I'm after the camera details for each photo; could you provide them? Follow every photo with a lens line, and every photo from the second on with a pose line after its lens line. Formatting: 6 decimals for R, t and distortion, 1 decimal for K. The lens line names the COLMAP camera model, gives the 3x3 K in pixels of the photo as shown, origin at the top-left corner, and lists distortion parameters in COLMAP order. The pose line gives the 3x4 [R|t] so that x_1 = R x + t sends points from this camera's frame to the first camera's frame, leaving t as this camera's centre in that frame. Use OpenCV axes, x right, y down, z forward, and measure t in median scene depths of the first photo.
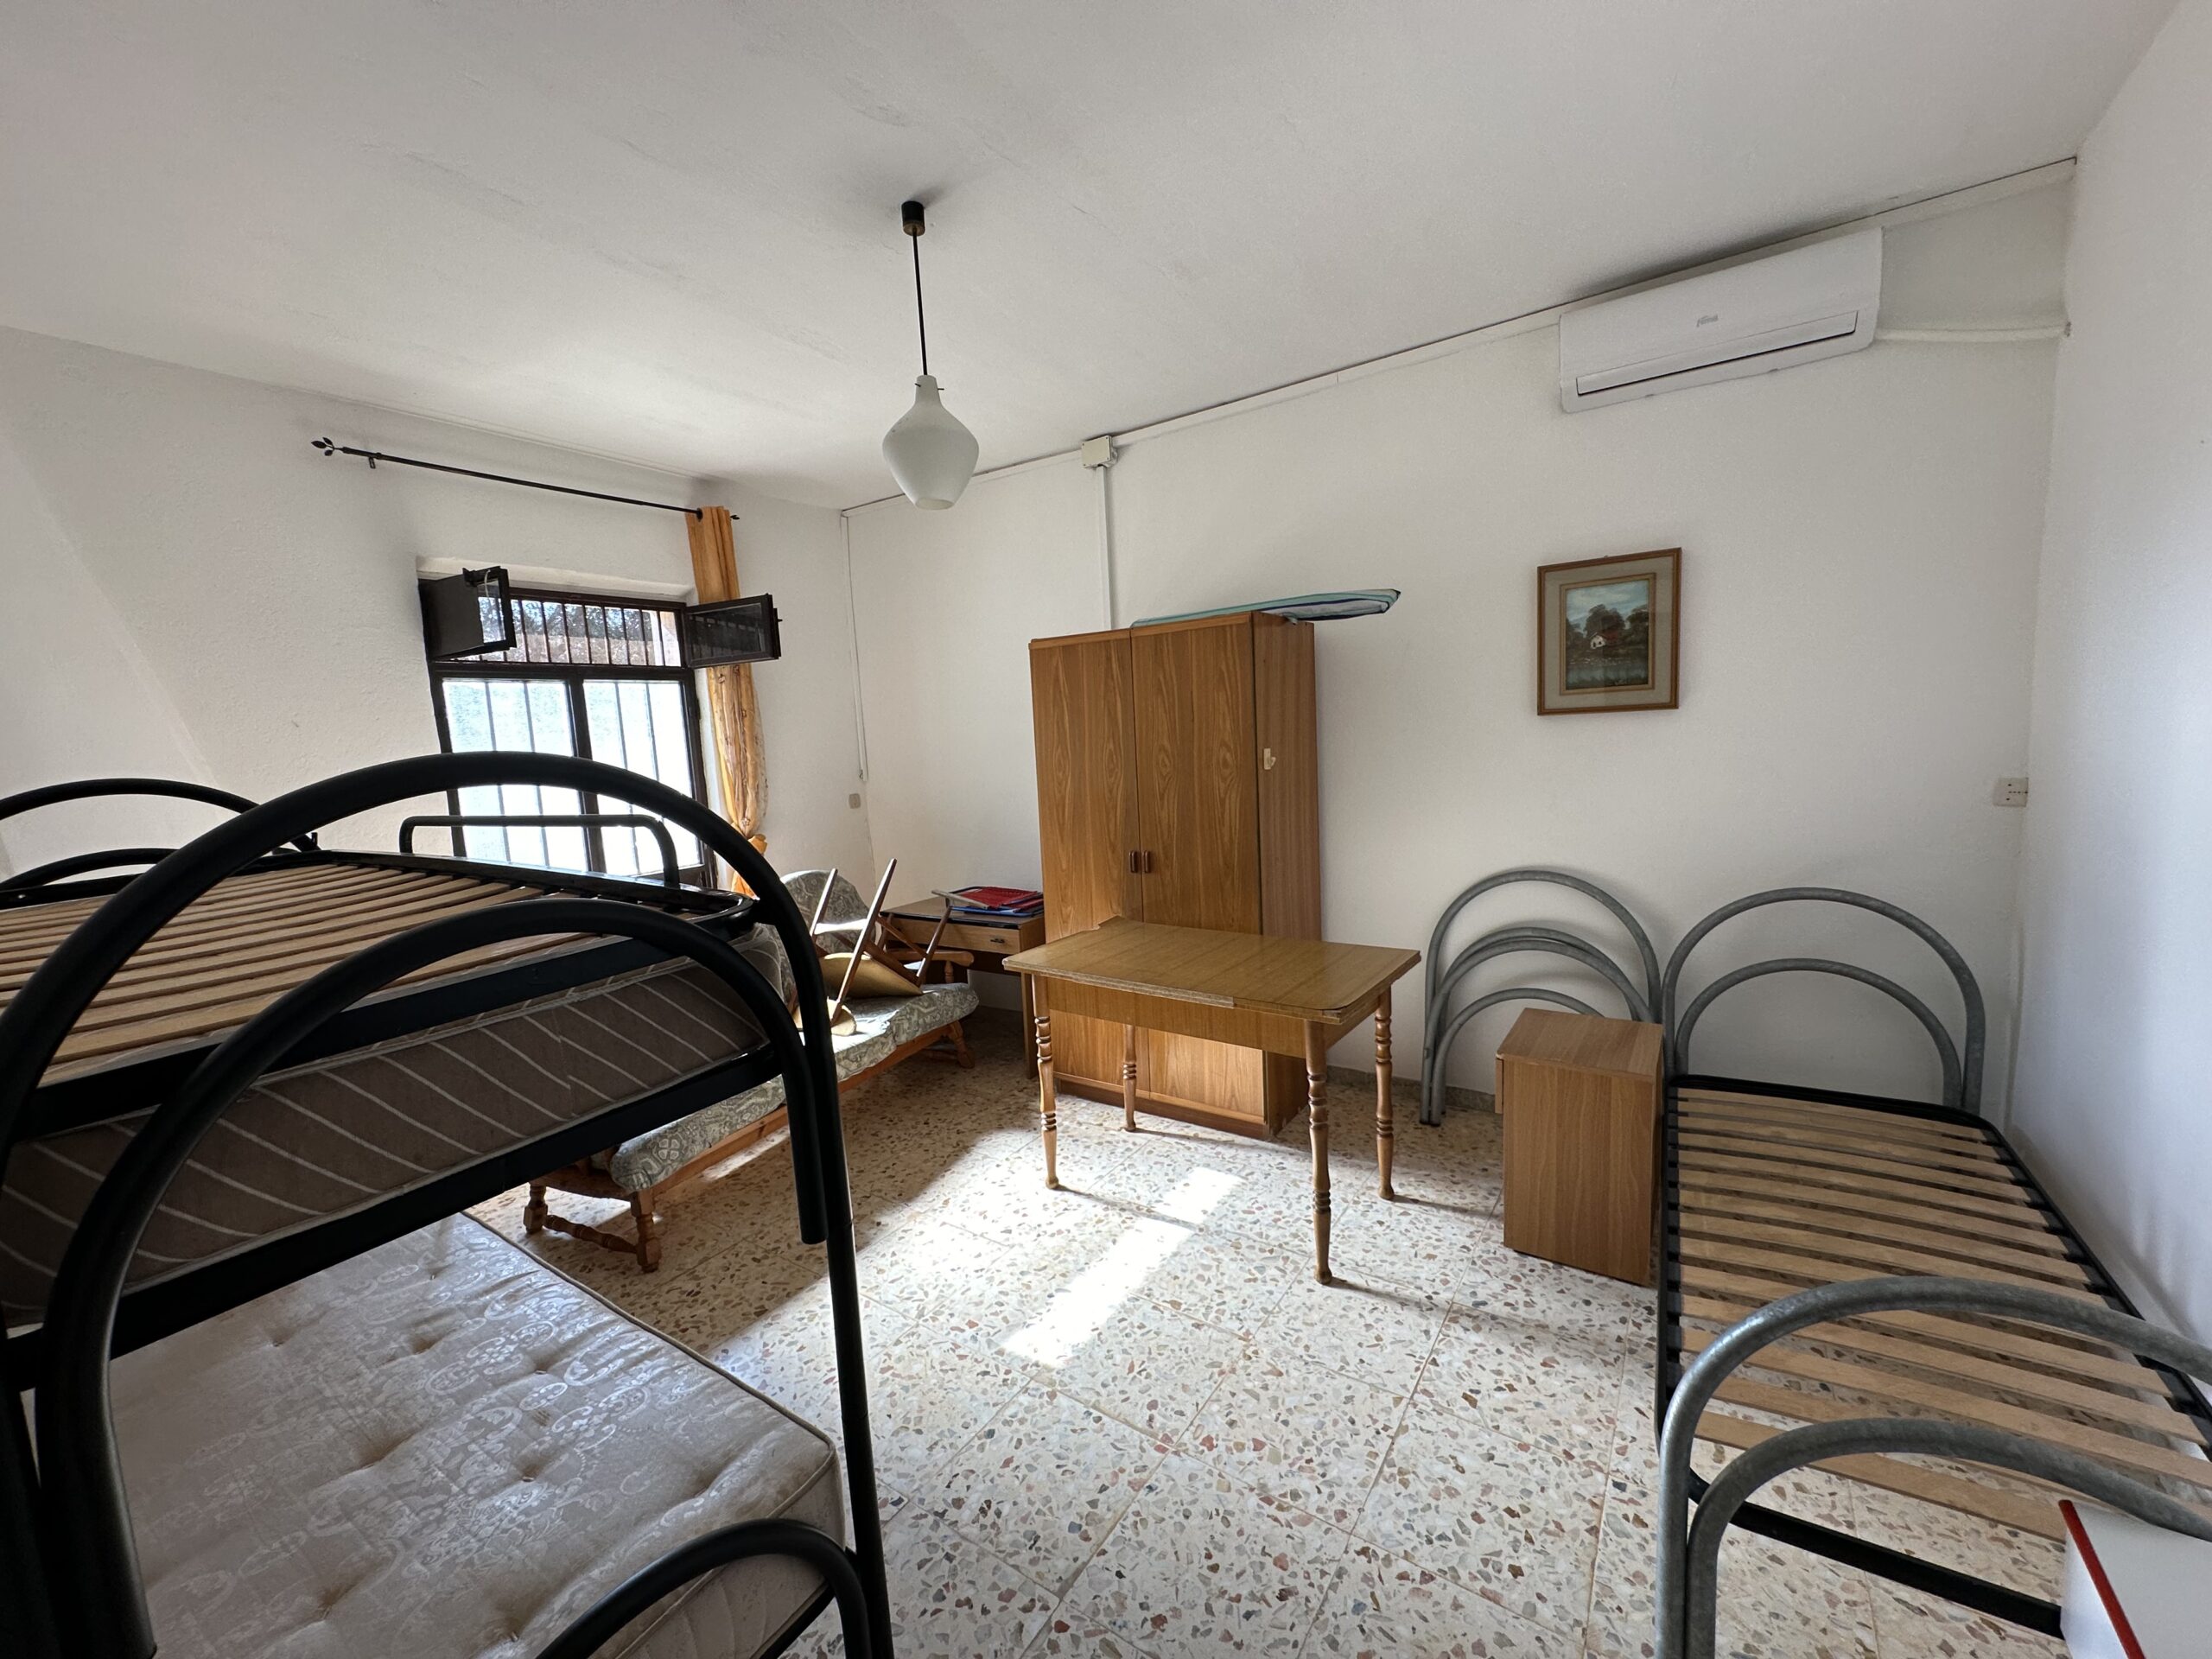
lens RADIAL K [[877.2, 0, 1108.9], [0, 877.2, 829.2], [0, 0, 1]] dist [-0.001936, 0.000276]
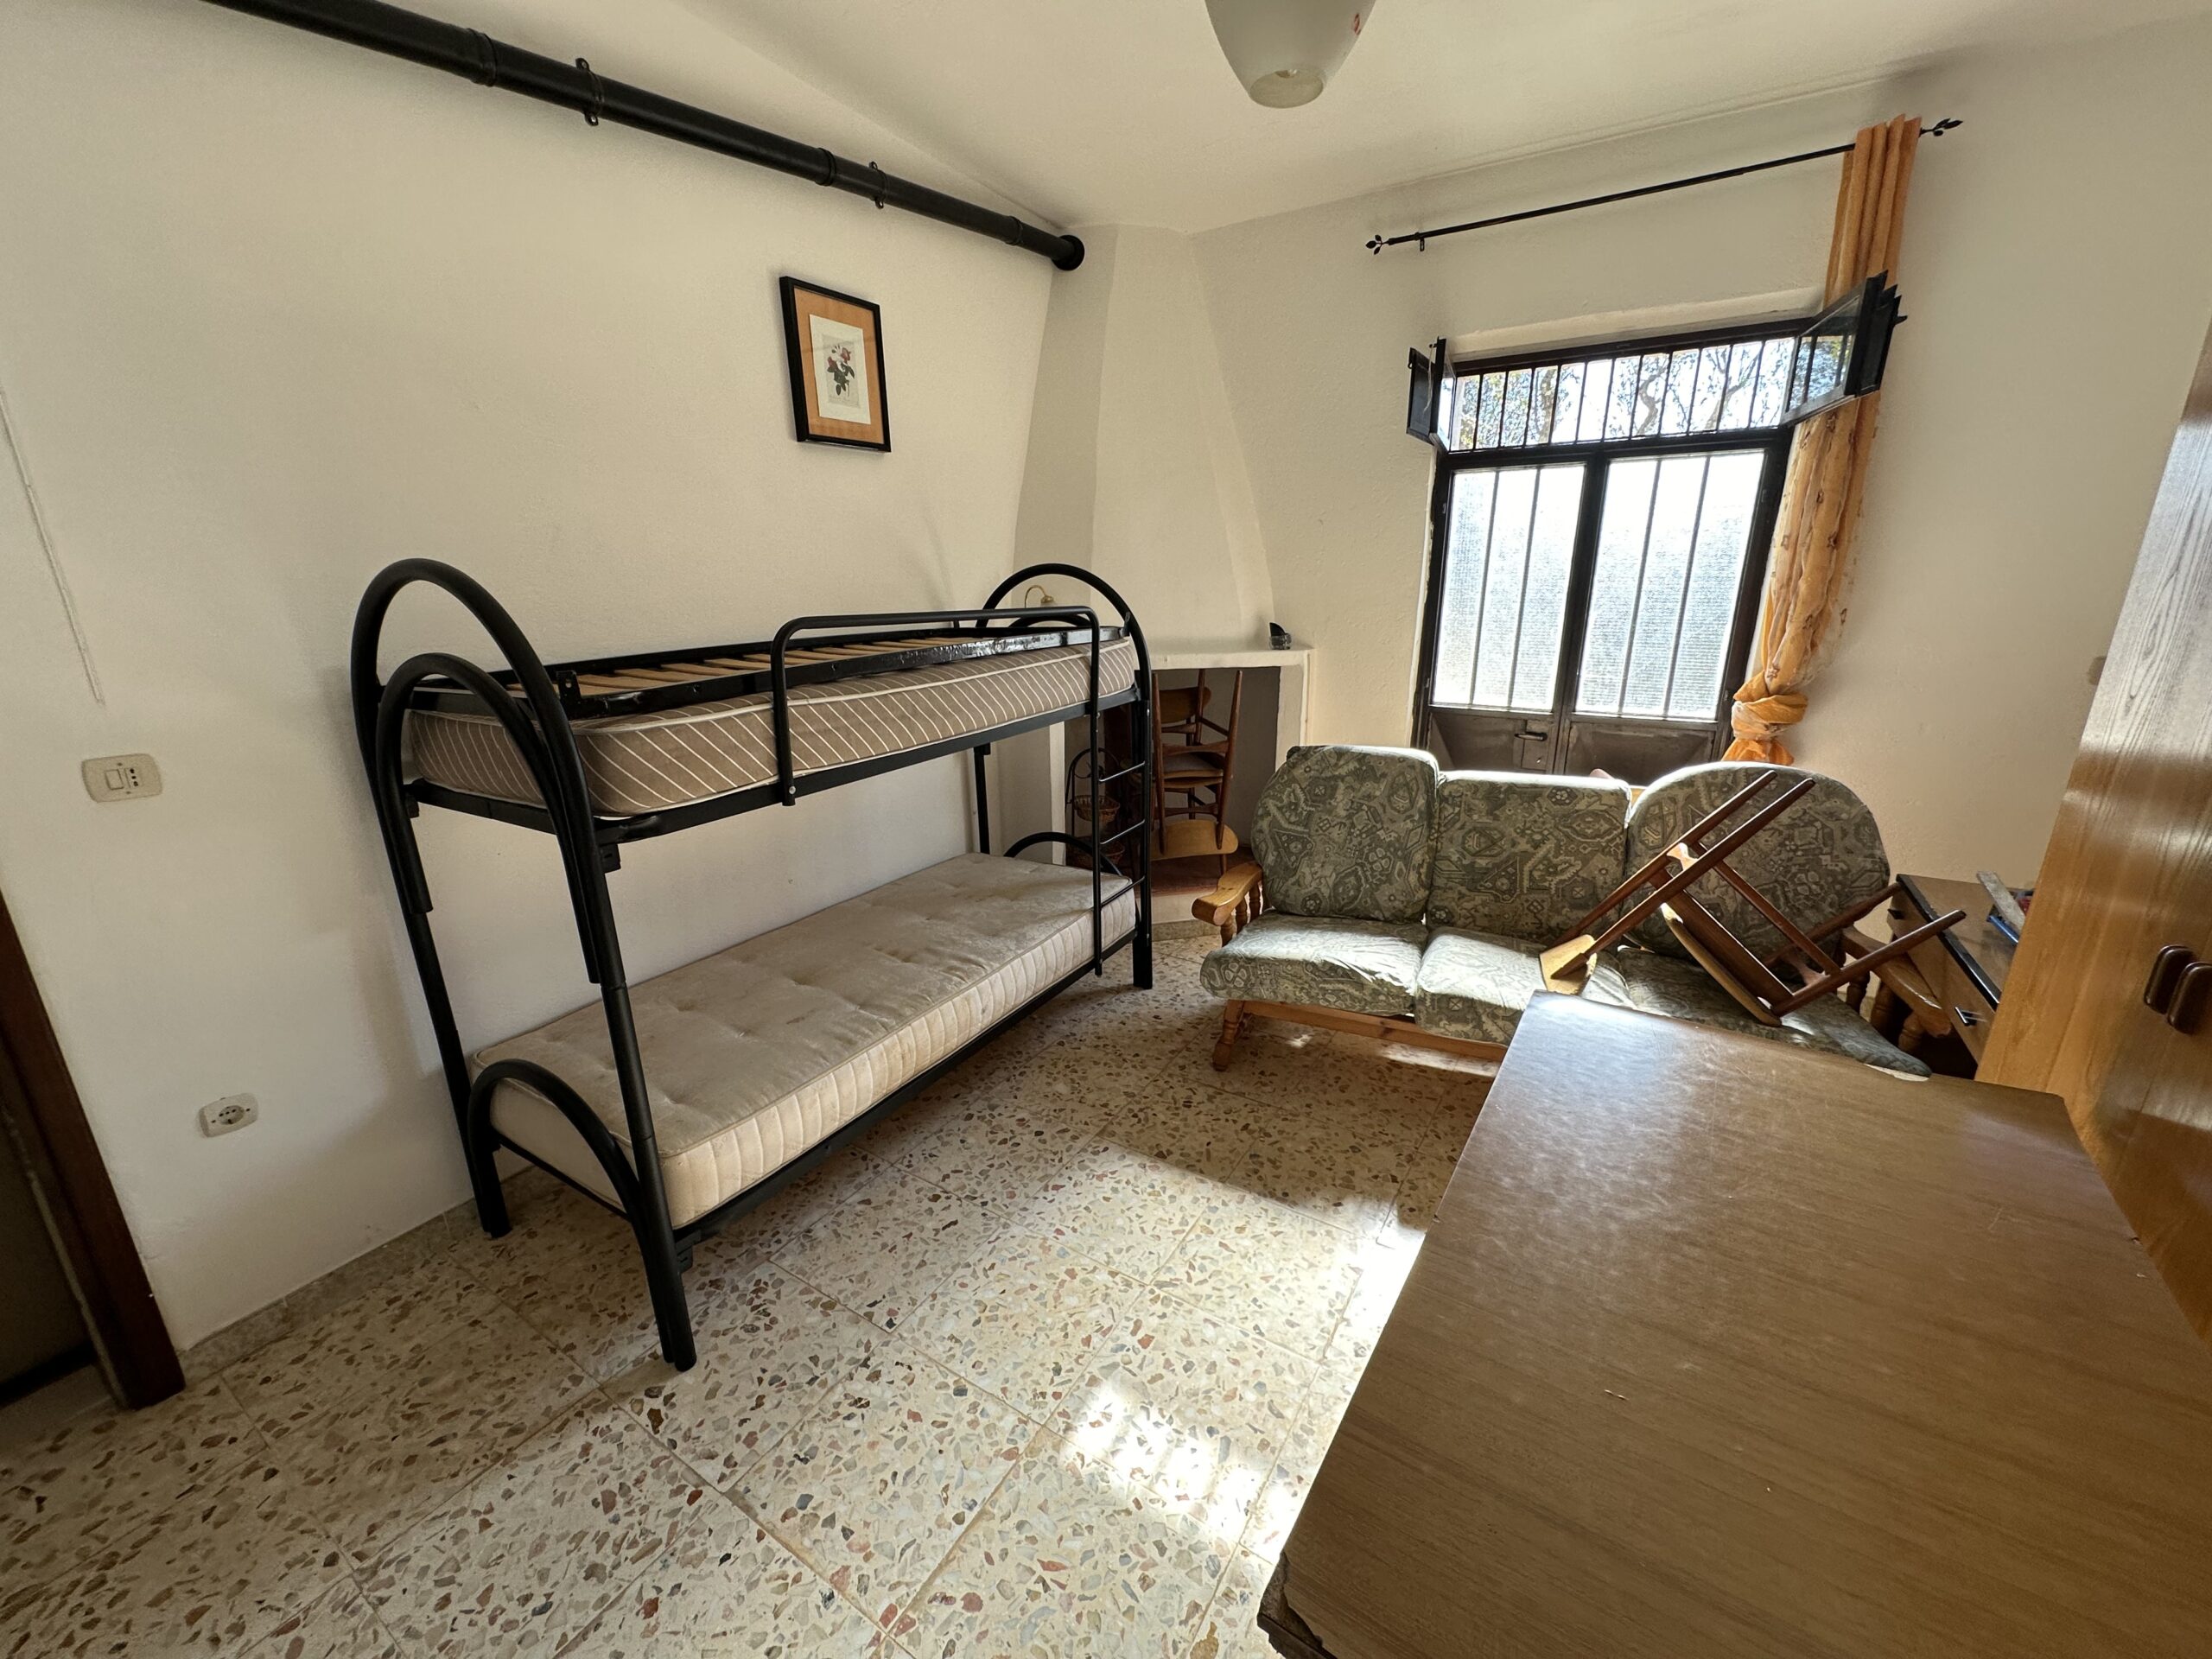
lens RADIAL K [[877.2, 0, 1108.2], [0, 877.2, 832.9], [0, 0, 1]] dist [-0.001936, 0.000276]
pose [[0.041248, 0.333253, -0.941935, 0.497313], [-0.106182, 0.938860, 0.327516, -0.127866], [0.993491, 0.086507, 0.074111, 1.019905]]
